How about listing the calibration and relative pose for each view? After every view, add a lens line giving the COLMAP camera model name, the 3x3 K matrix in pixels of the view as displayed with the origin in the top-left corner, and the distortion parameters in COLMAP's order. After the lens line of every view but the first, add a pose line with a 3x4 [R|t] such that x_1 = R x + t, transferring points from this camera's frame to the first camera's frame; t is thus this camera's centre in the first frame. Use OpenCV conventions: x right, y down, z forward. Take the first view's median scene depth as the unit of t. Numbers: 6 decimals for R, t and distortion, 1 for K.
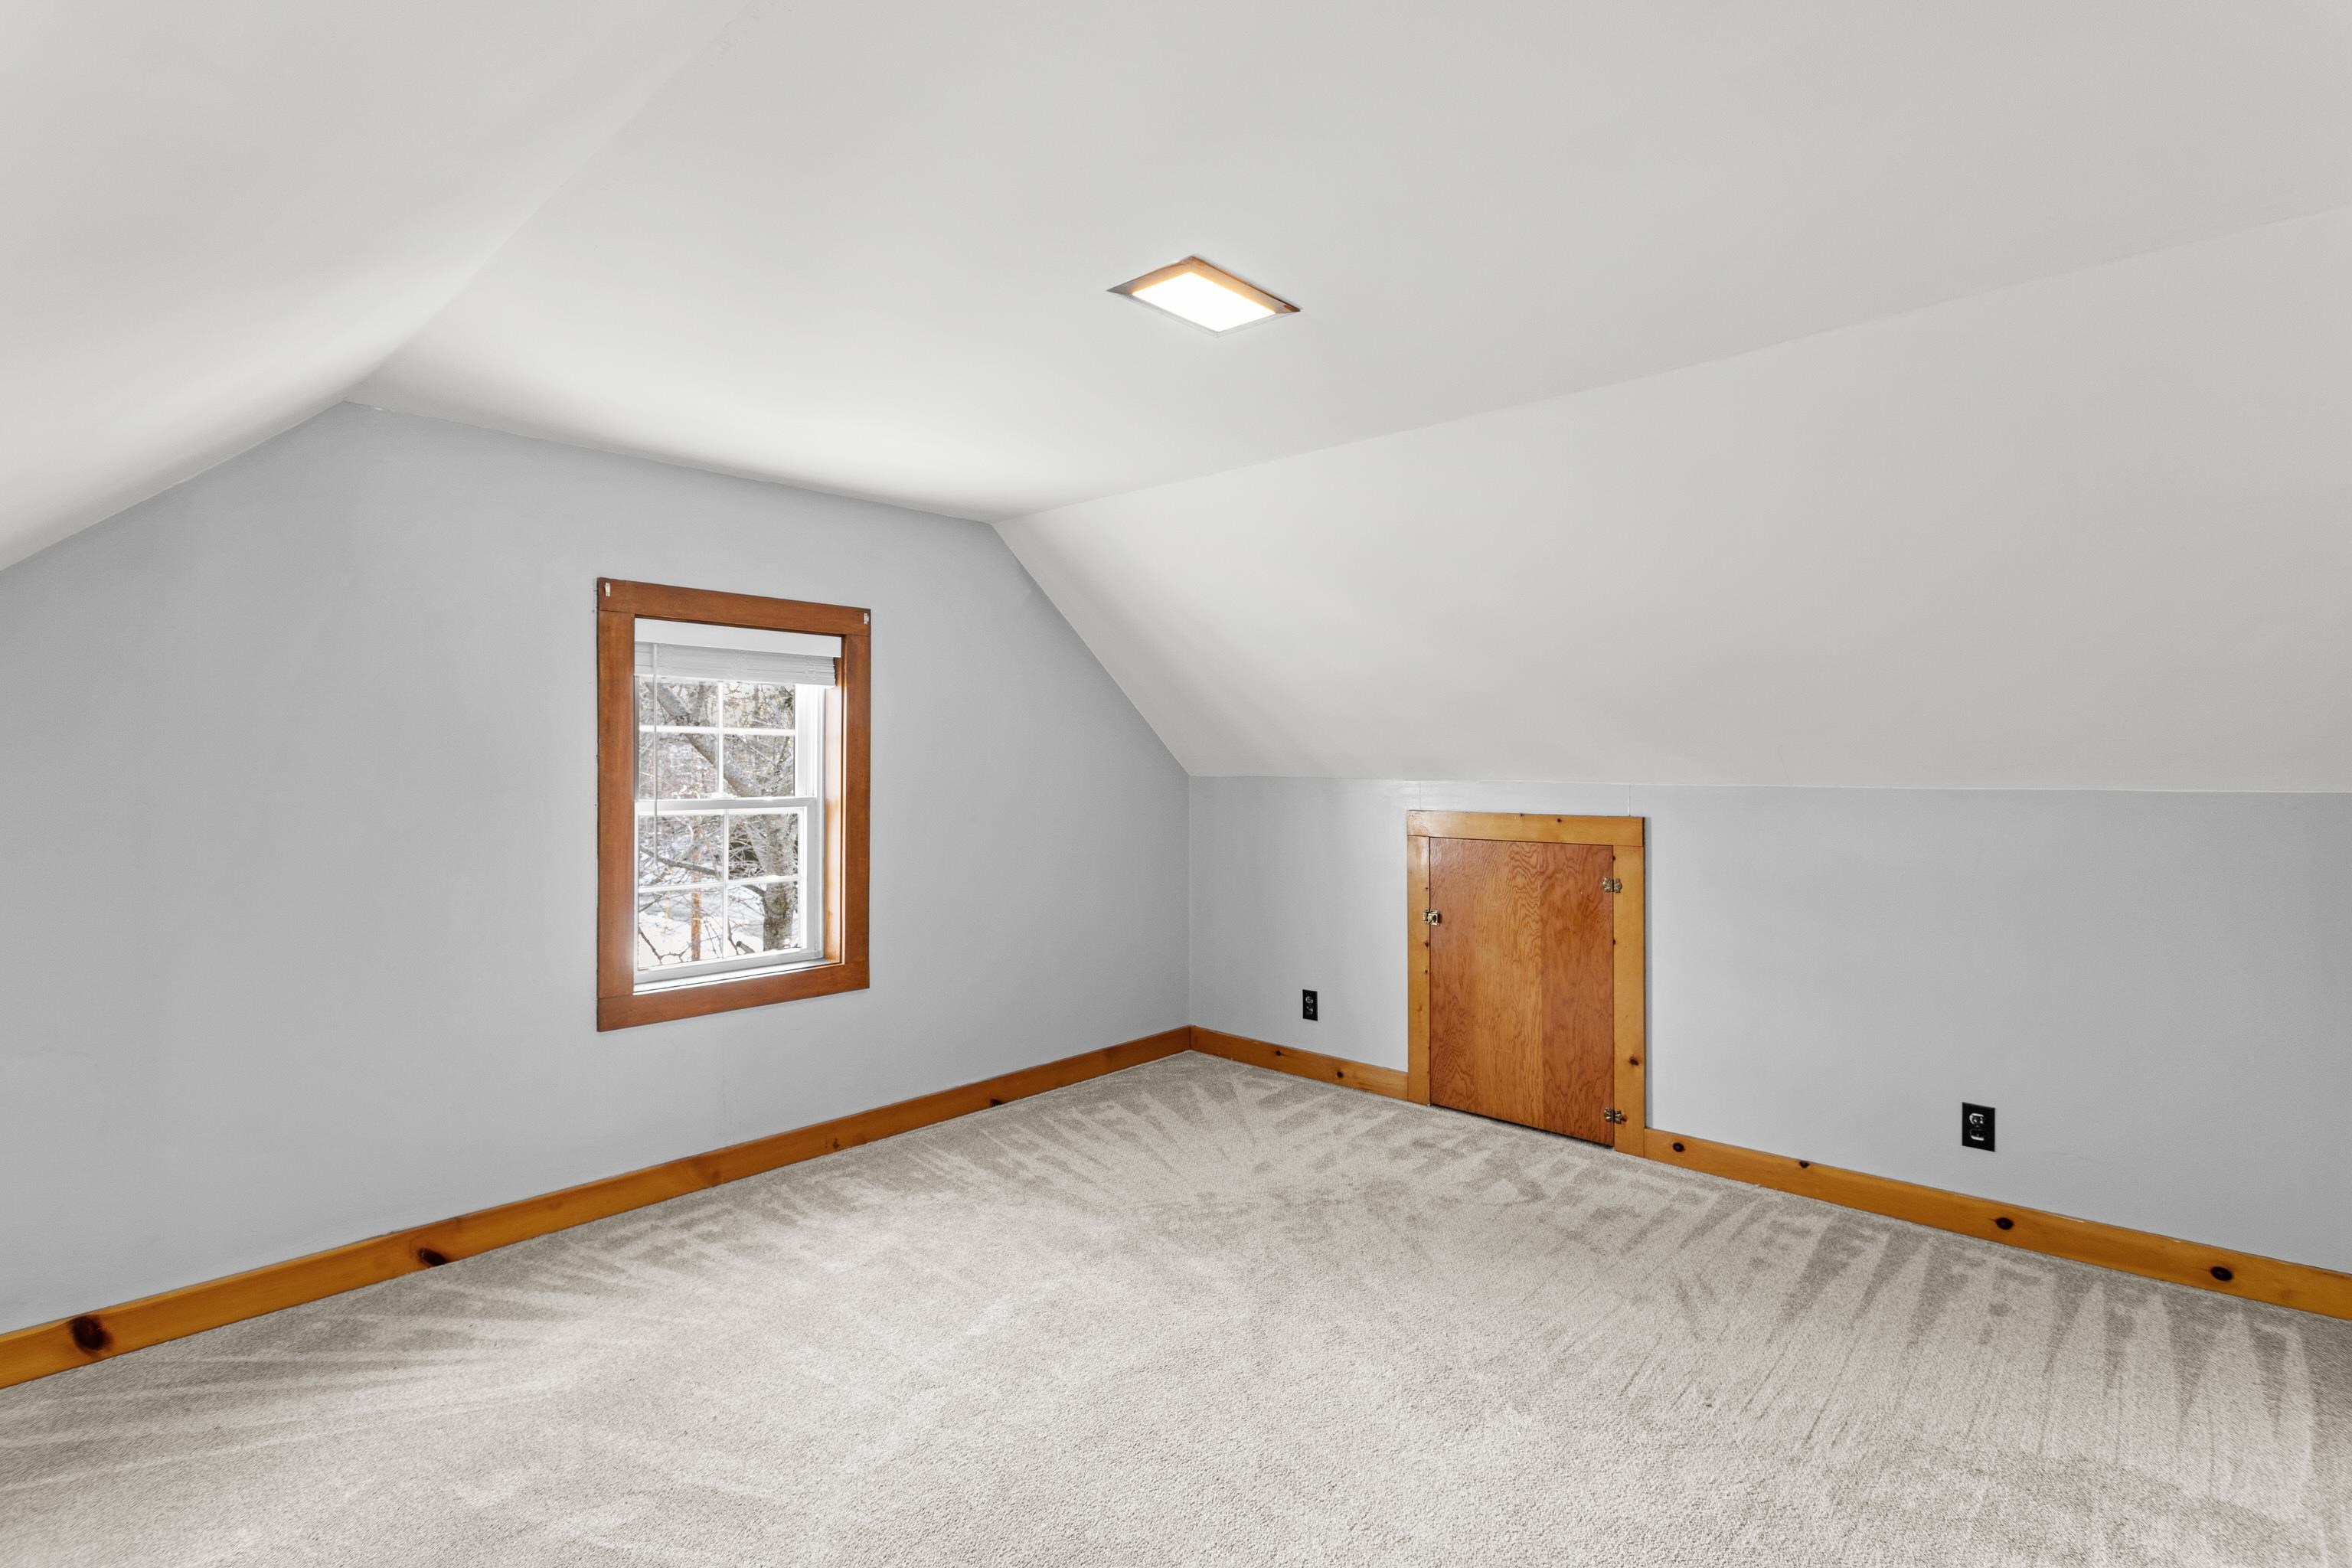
lens RADIAL K [[1125.5, 0, 1189.4], [0, 1125.5, 771.3], [0, 0, 1]] dist [0.002980, -0.000680]
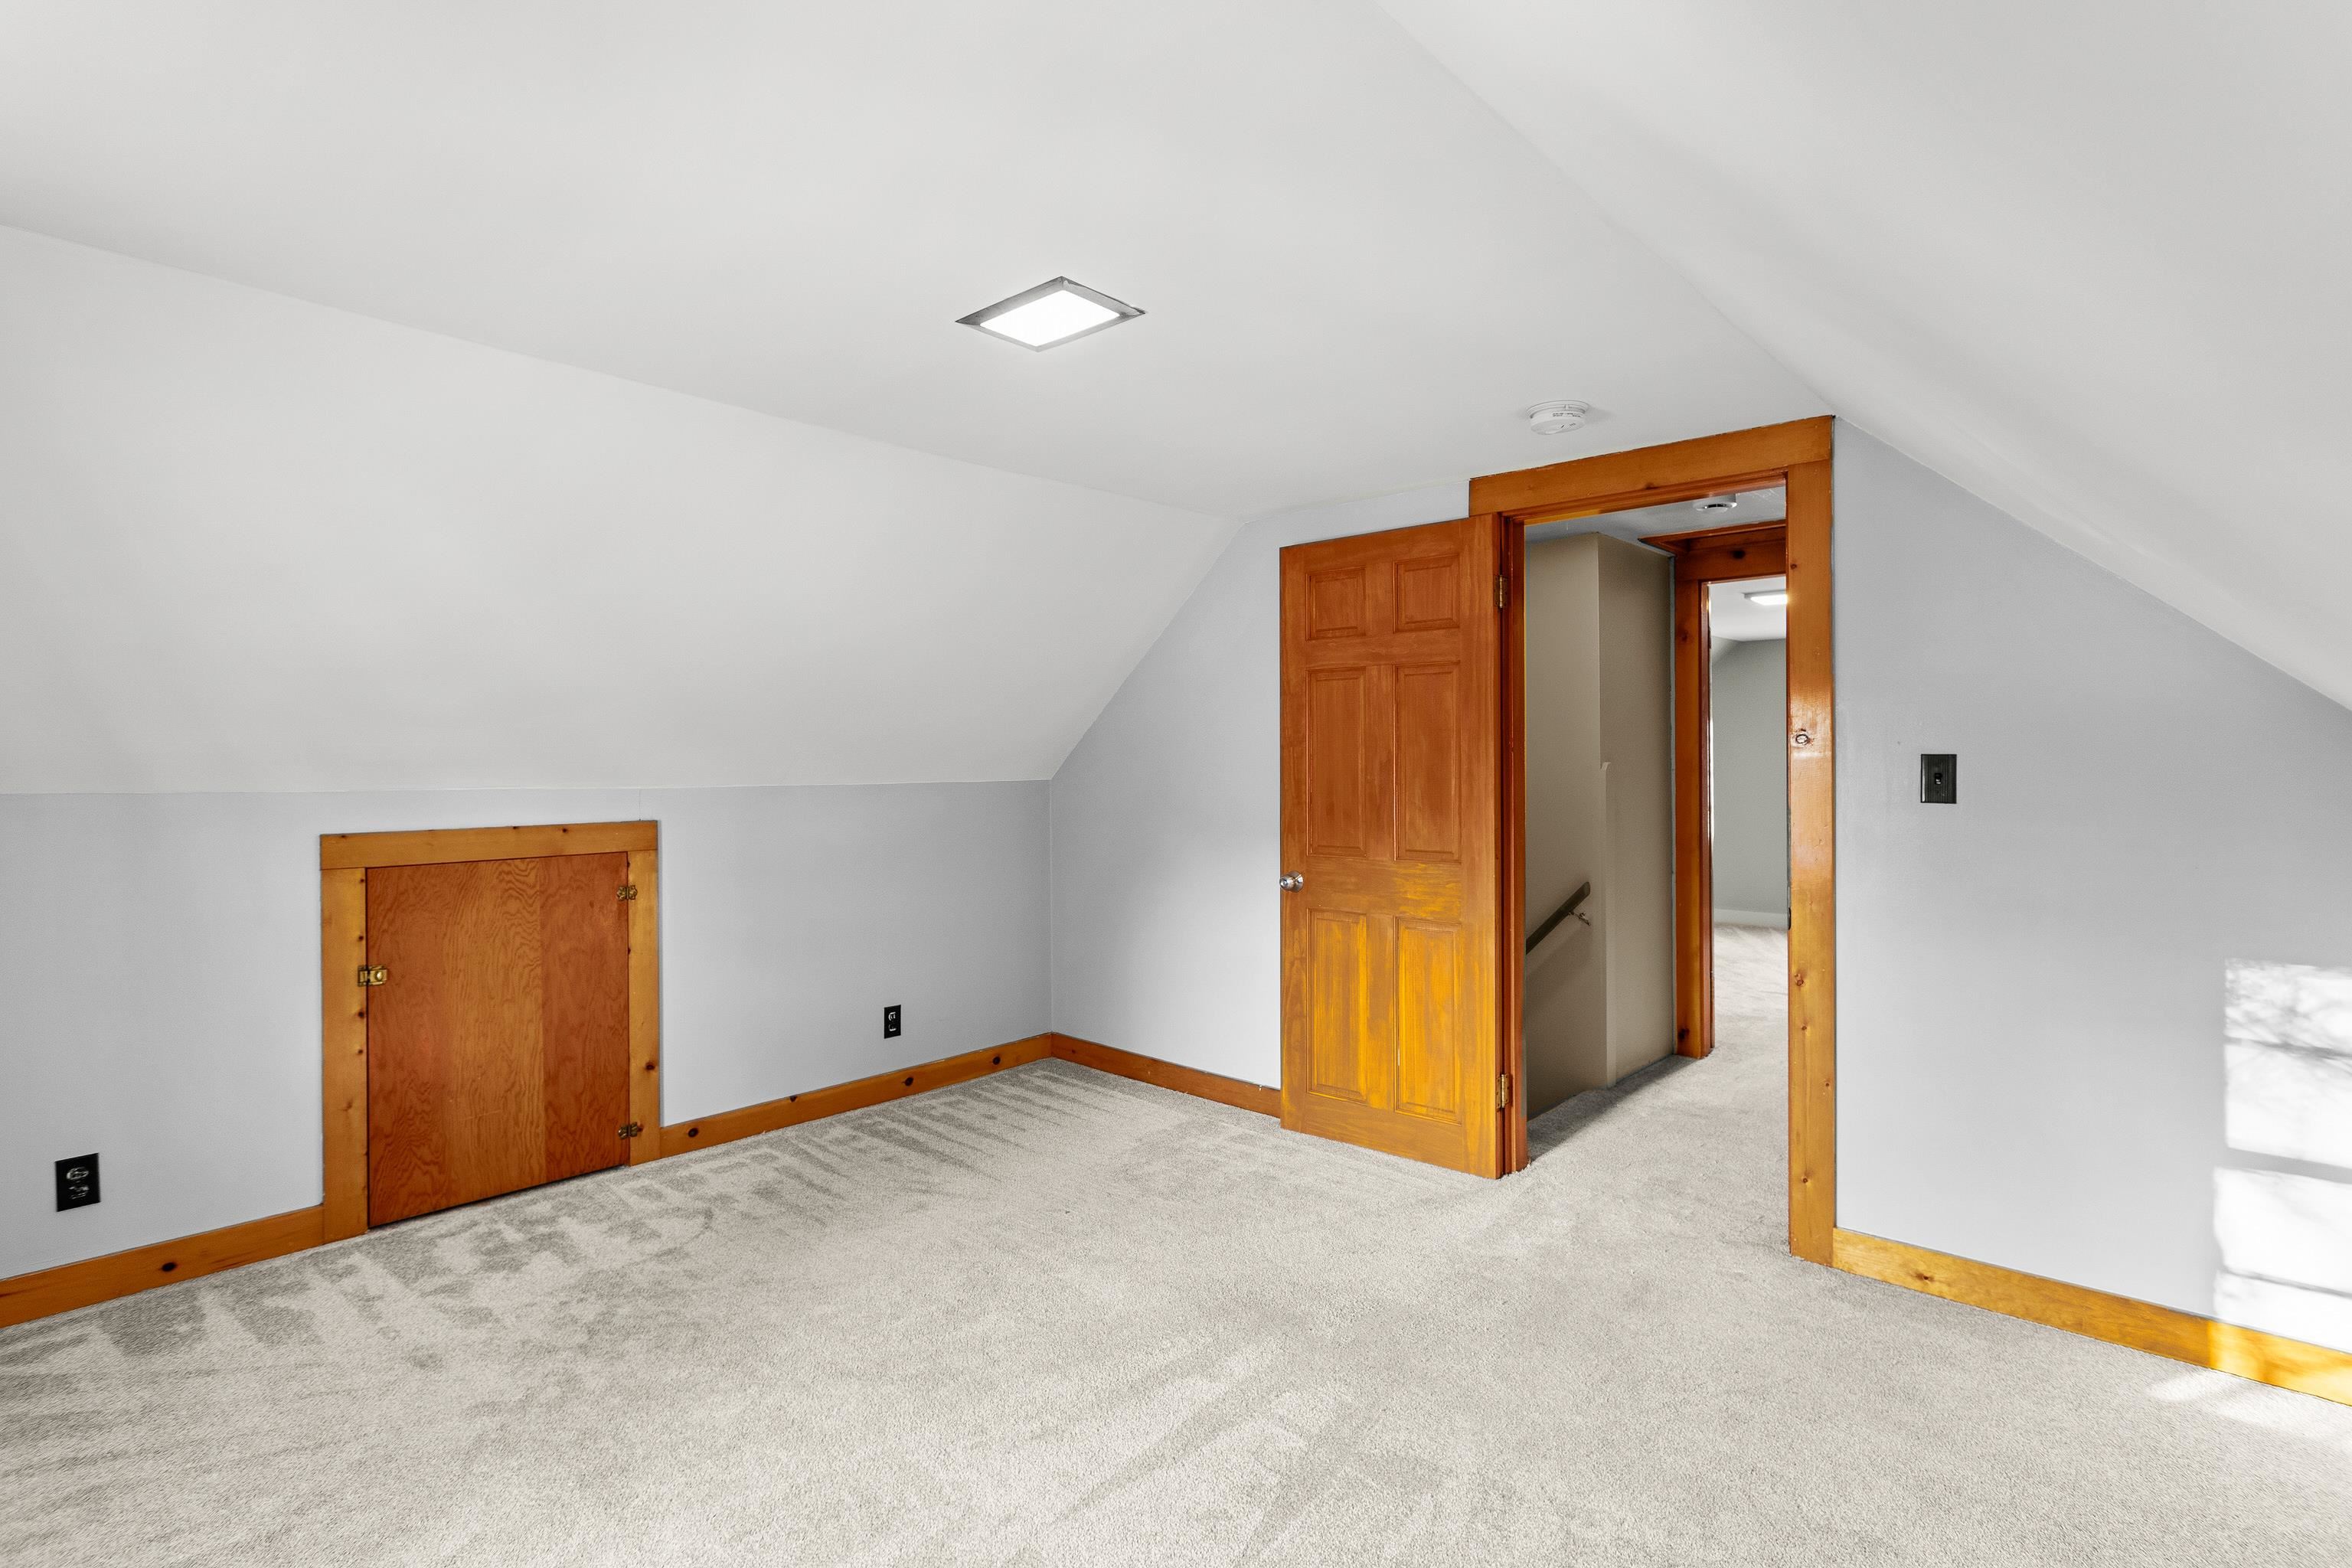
lens RADIAL K [[1125.5, 0, 1189.4], [0, 1125.5, 774.9], [0, 0, 1]] dist [0.002980, -0.000680]
pose [[-0.005642, -0.007786, 0.999954, -0.613591], [0.013661, 0.999876, 0.007863, -0.001067], [-0.999891, 0.013704, -0.005535, 0.538693]]
